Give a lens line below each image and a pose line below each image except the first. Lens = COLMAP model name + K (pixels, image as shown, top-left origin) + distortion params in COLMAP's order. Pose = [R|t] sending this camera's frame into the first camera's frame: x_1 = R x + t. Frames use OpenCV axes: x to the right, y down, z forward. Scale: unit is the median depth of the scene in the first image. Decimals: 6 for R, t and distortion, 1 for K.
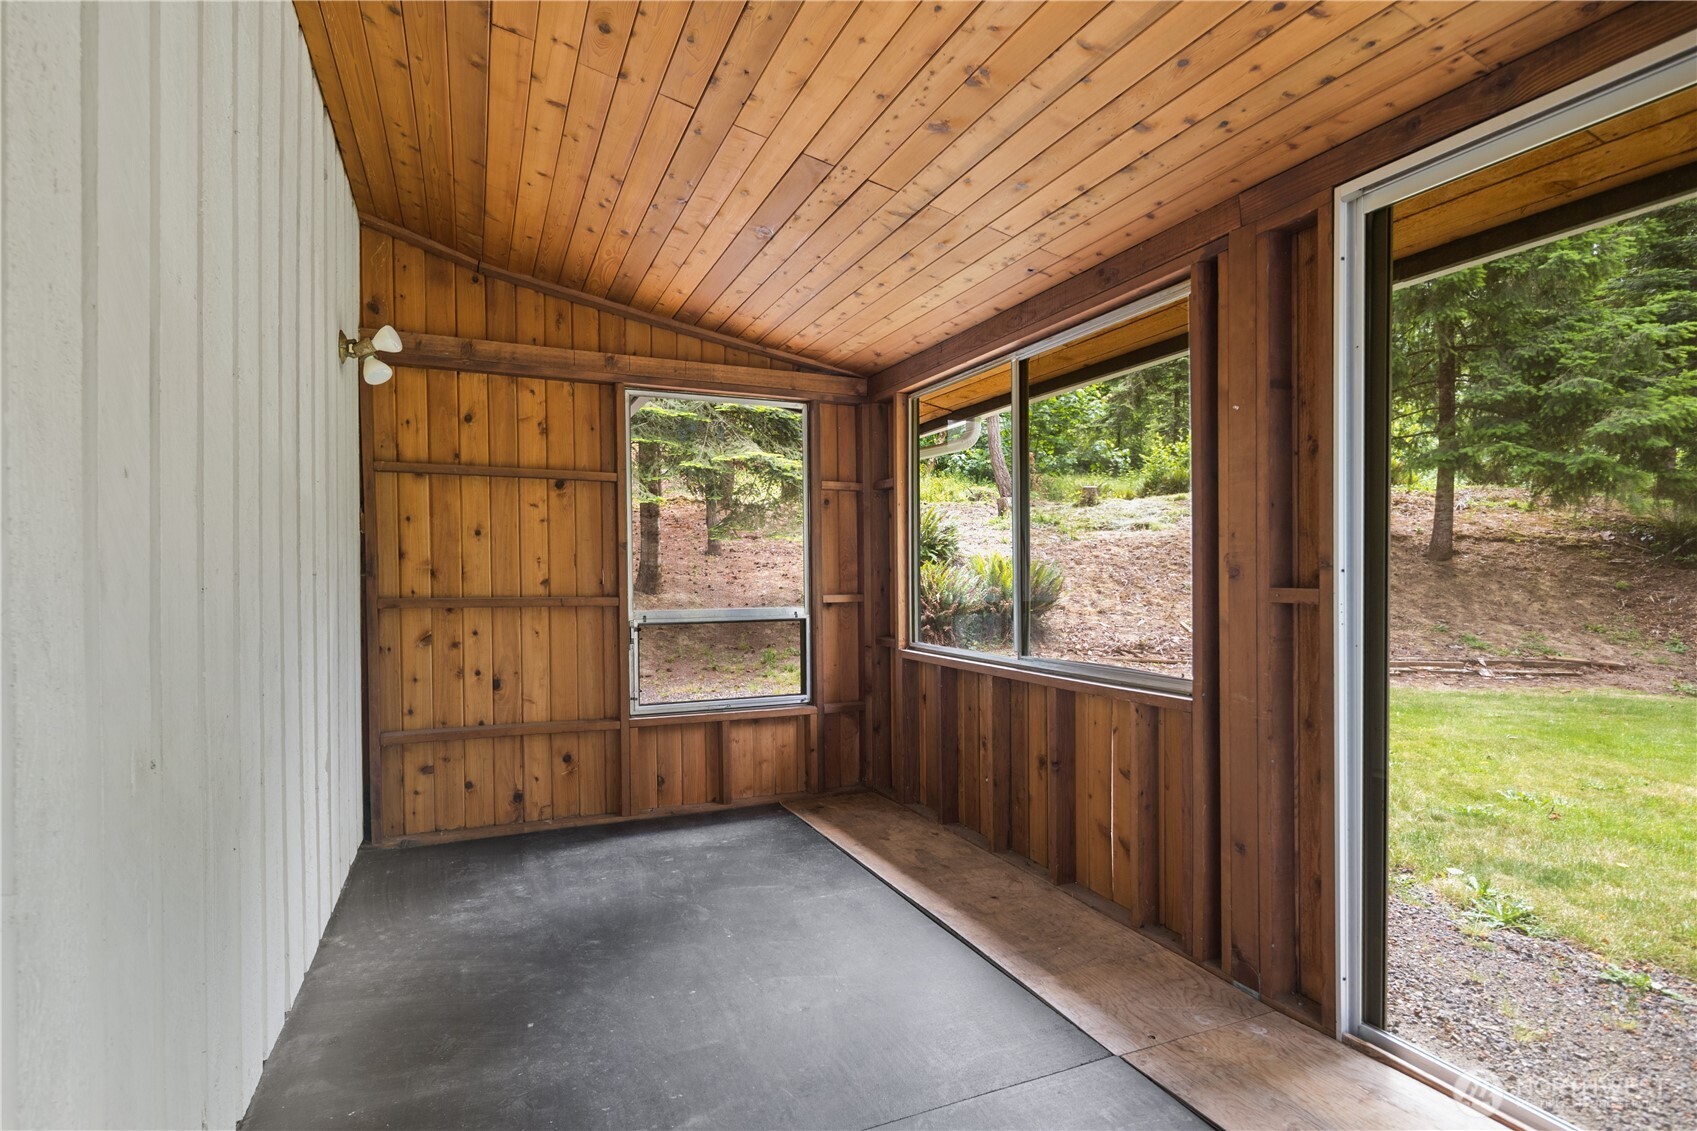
lens RADIAL K [[856.5, 0, 841.9], [0, 856.5, 588.1], [0, 0, 1]] dist [0.002688, -0.001440]
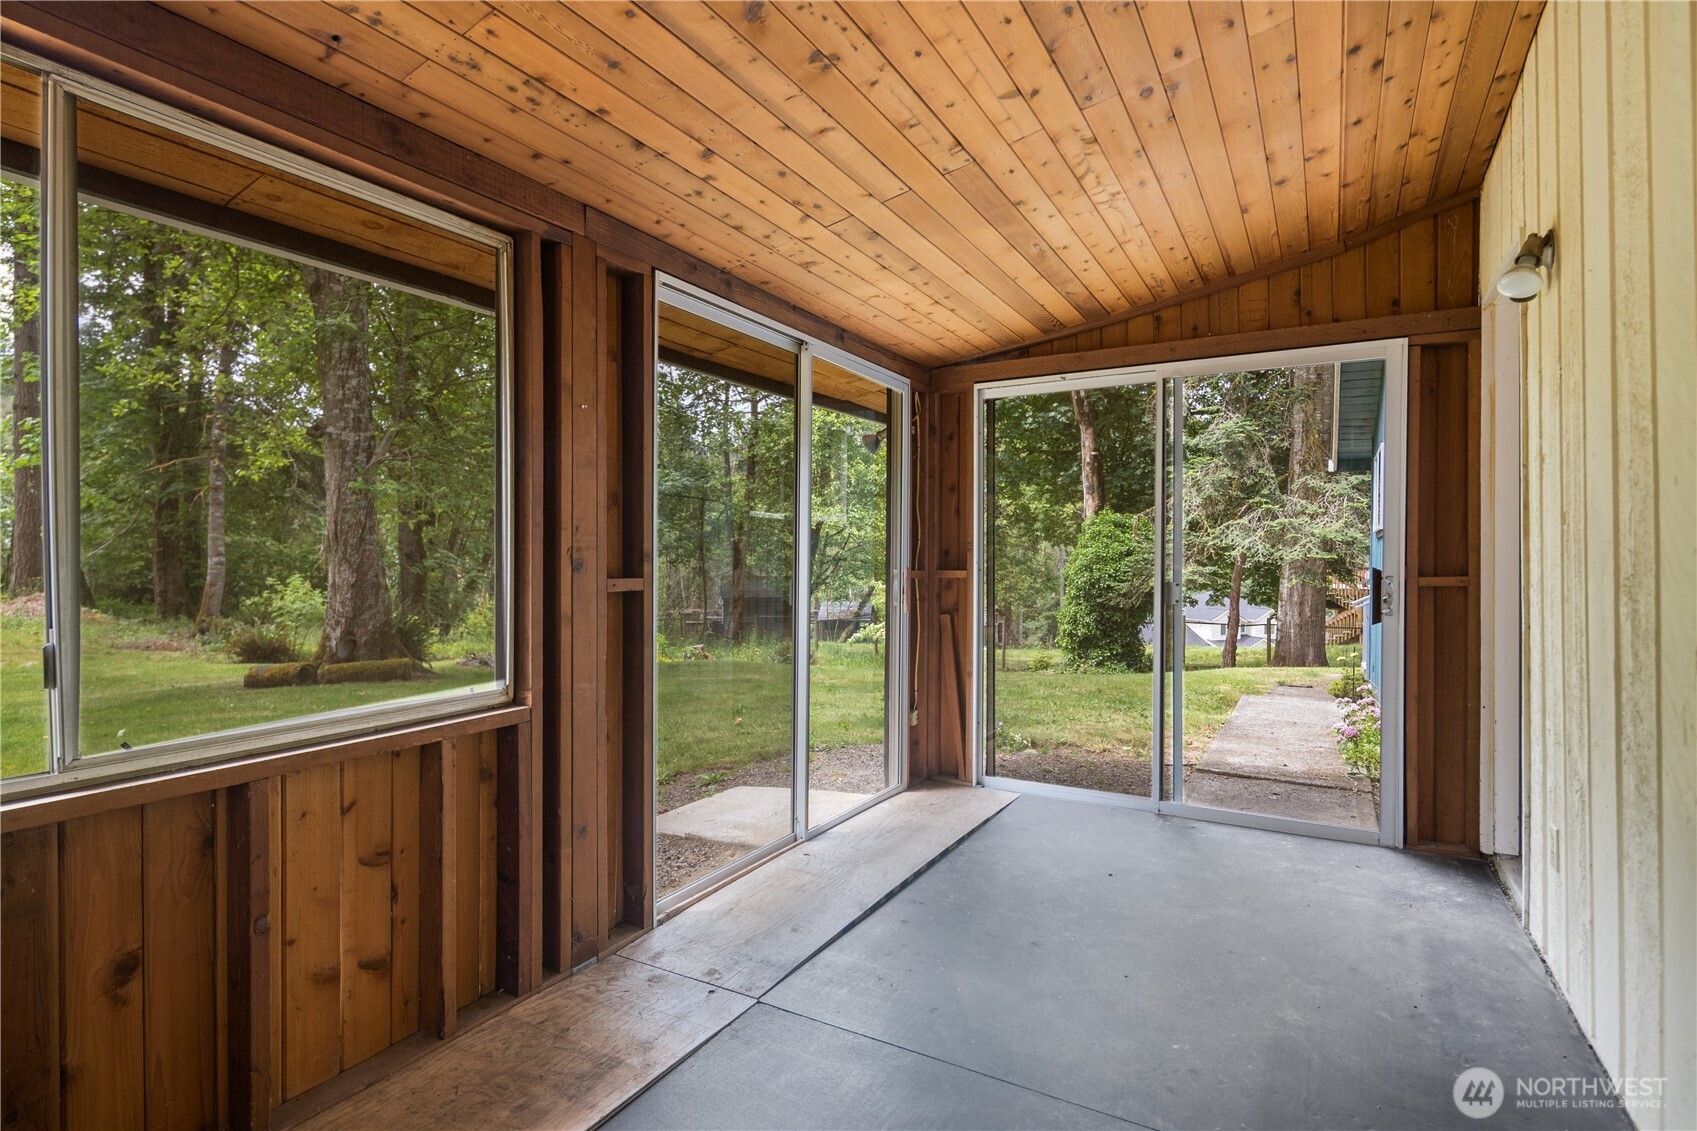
lens RADIAL K [[839.4, 0, 850.1], [0, 839.4, 564.7], [0, 0, 1]] dist [-0.015484, -0.000190]
pose [[-0.607207, 0.001936, 0.794541, -0.532942], [0.023821, 0.999592, 0.015769, -0.027739], [-0.794187, 0.028502, -0.607005, 1.346047]]
